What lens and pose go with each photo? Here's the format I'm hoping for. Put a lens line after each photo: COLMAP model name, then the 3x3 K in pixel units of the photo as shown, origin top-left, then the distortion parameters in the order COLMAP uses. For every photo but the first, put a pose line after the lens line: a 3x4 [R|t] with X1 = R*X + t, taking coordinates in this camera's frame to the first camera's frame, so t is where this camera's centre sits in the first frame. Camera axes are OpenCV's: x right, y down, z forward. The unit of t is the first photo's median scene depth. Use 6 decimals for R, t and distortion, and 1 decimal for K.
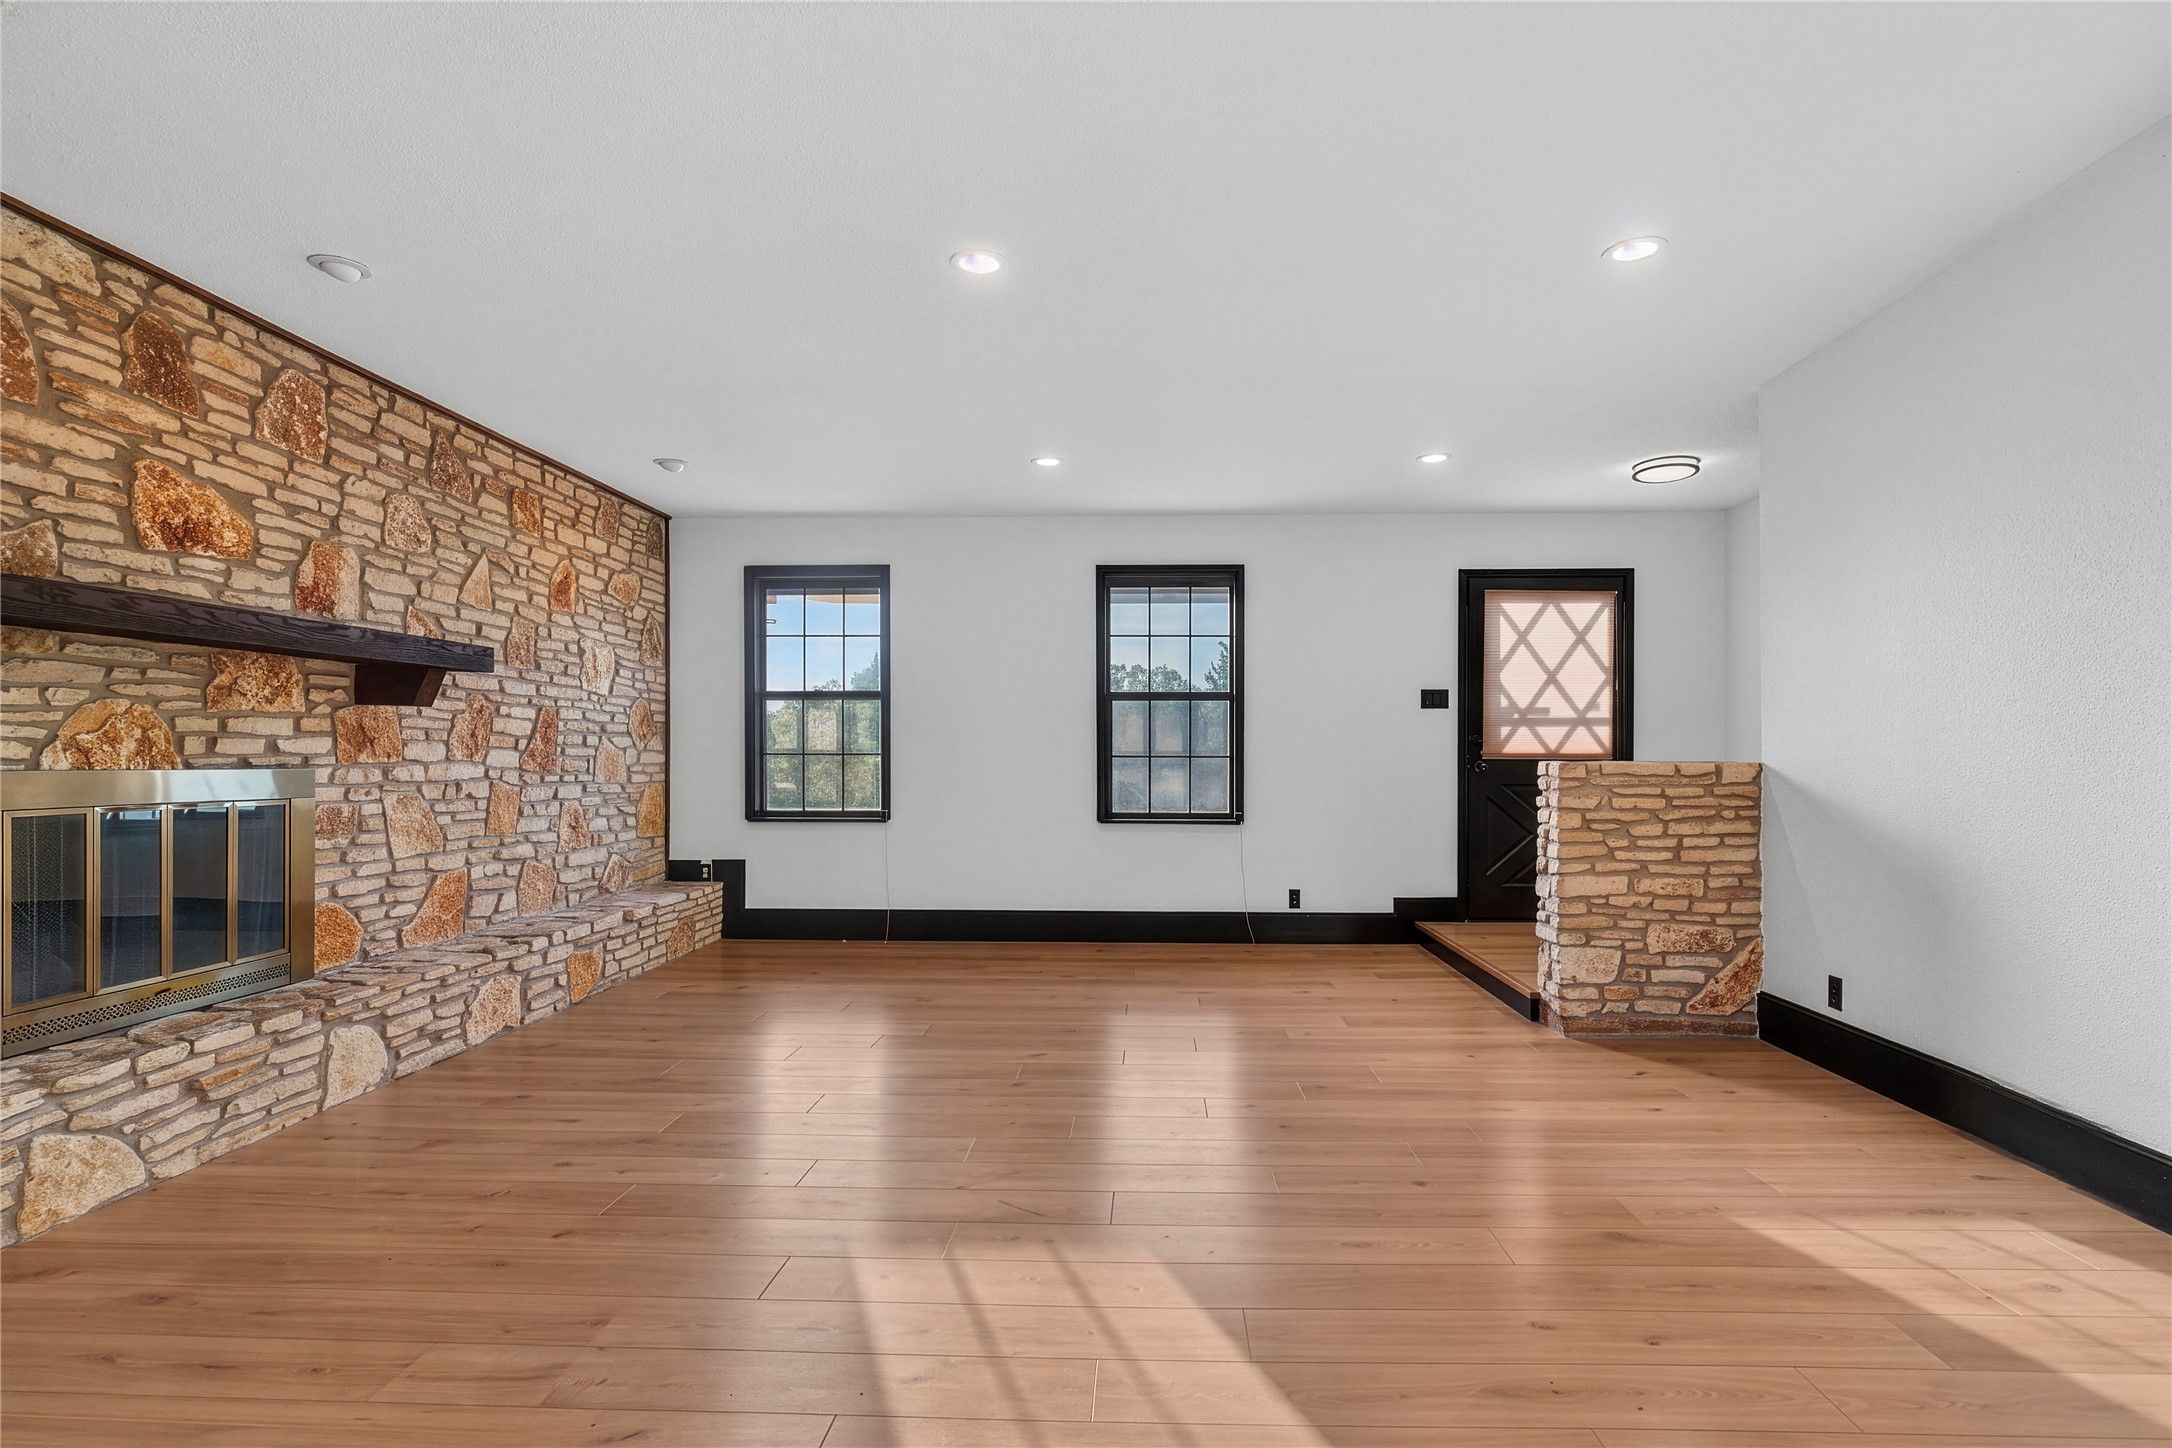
lens RADIAL K [[1056.8, 0, 1133.8], [0, 1056.8, 757.3], [0, 0, 1]] dist [0.000068, -0.003600]
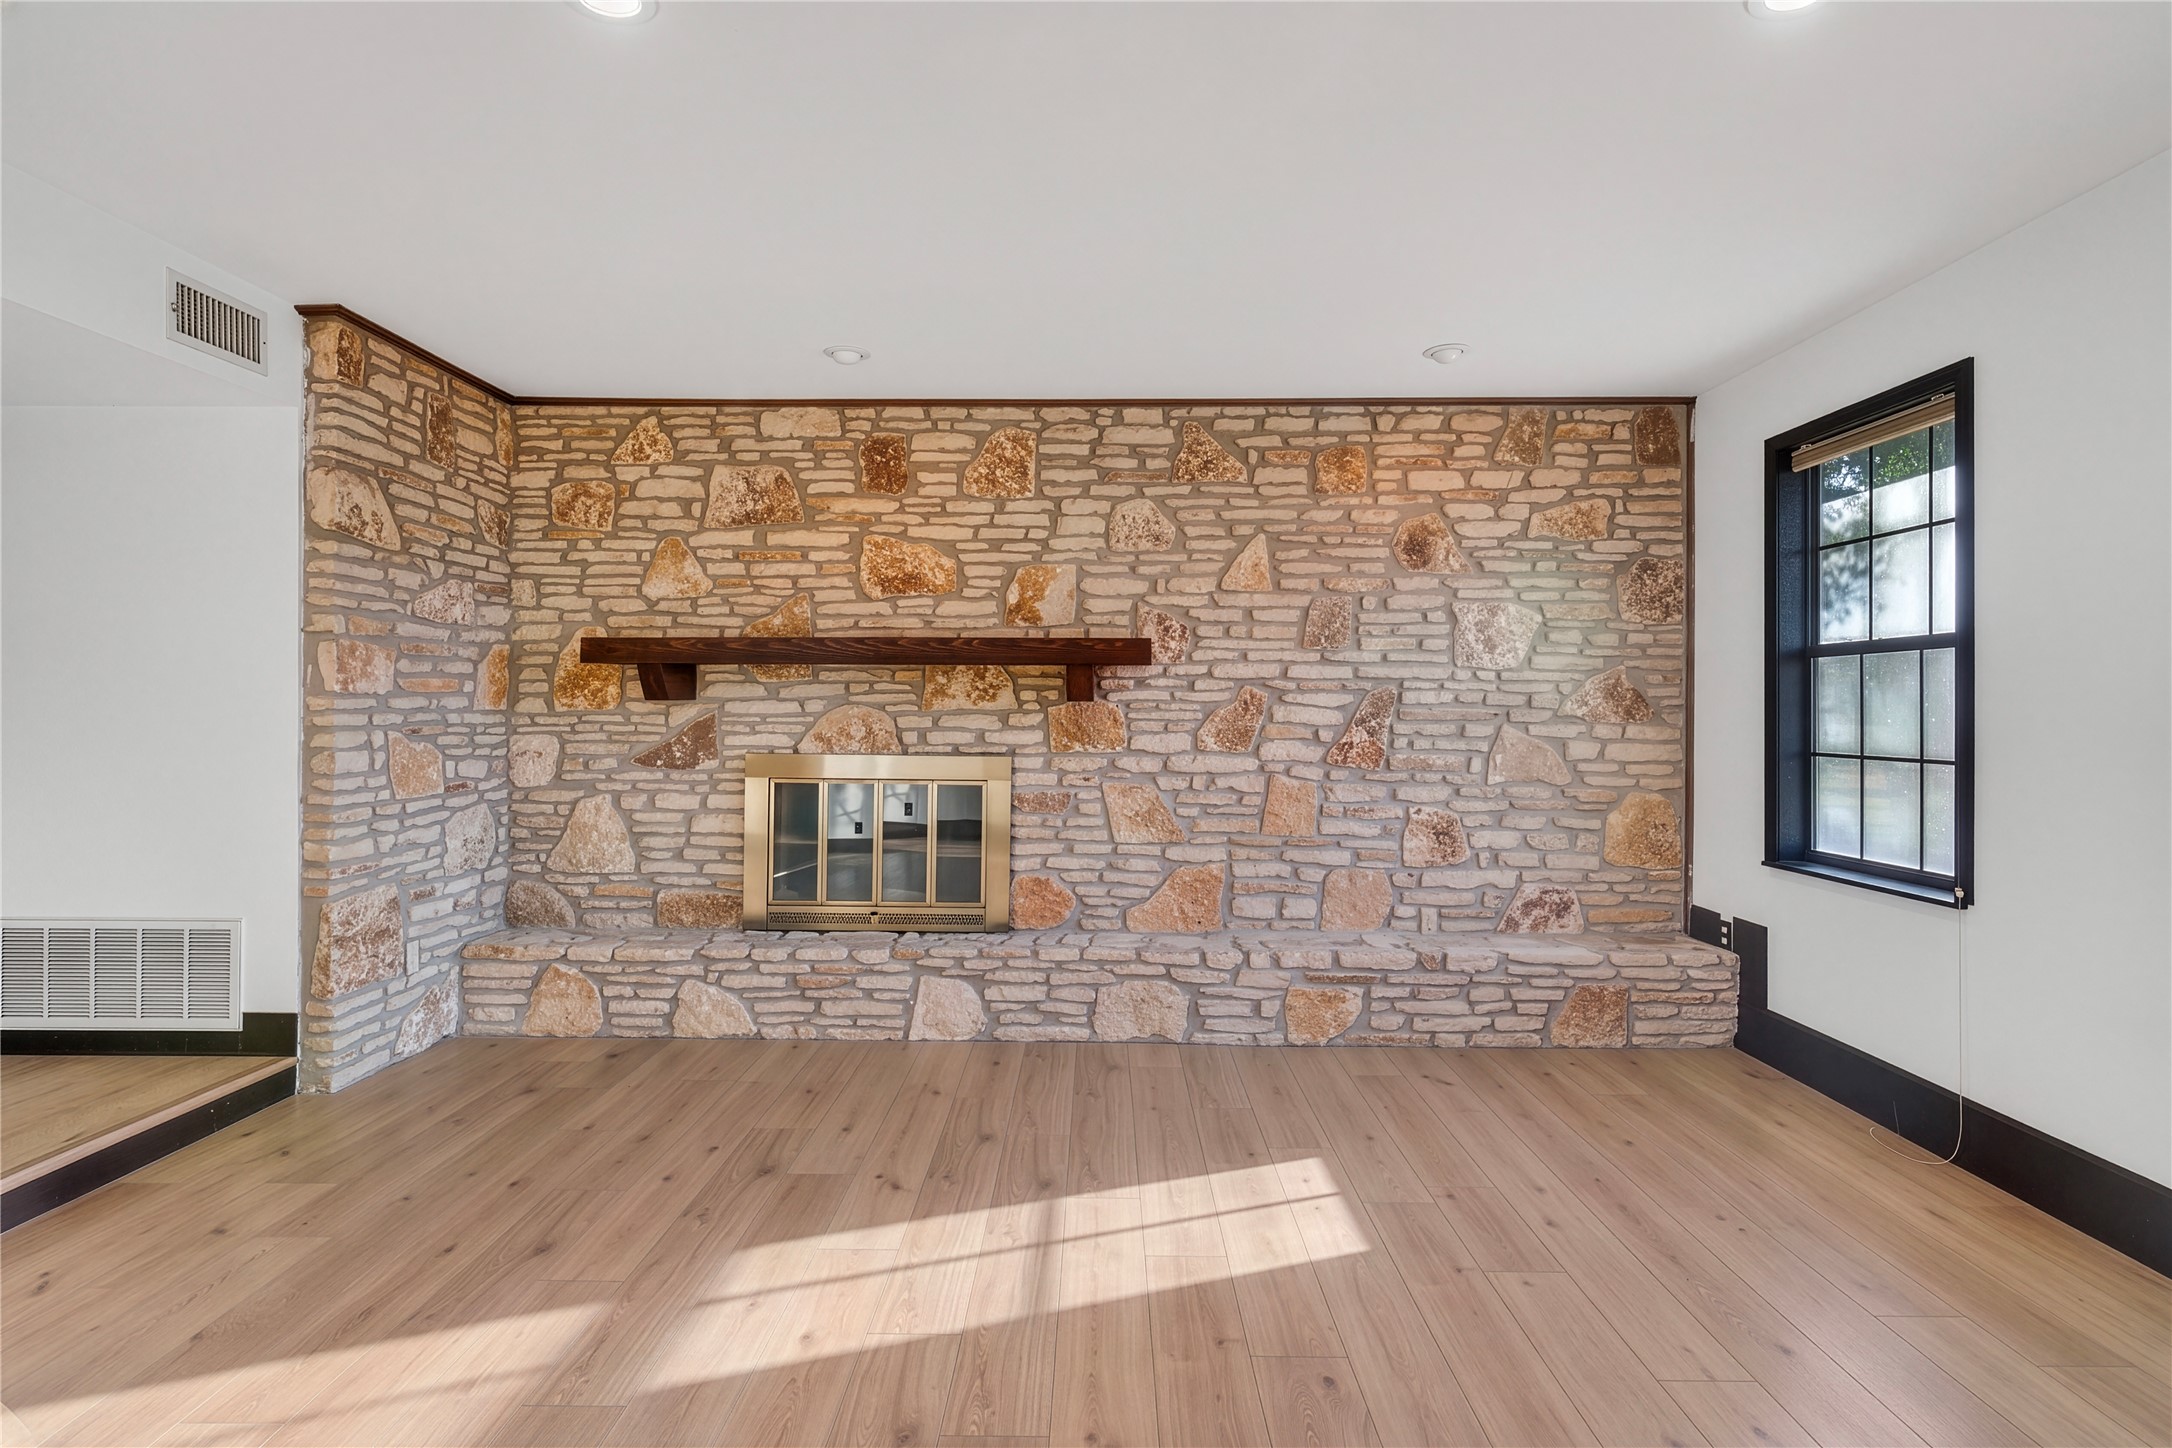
lens RADIAL K [[1056.8, 0, 1098.5], [0, 1056.8, 708.8], [0, 0, 1]] dist [0.000068, -0.003600]
pose [[0.011968, -0.004285, -0.999919, 0.391304], [-0.008713, 0.999952, -0.004390, -0.036971], [0.999890, 0.008765, 0.011930, 1.026397]]
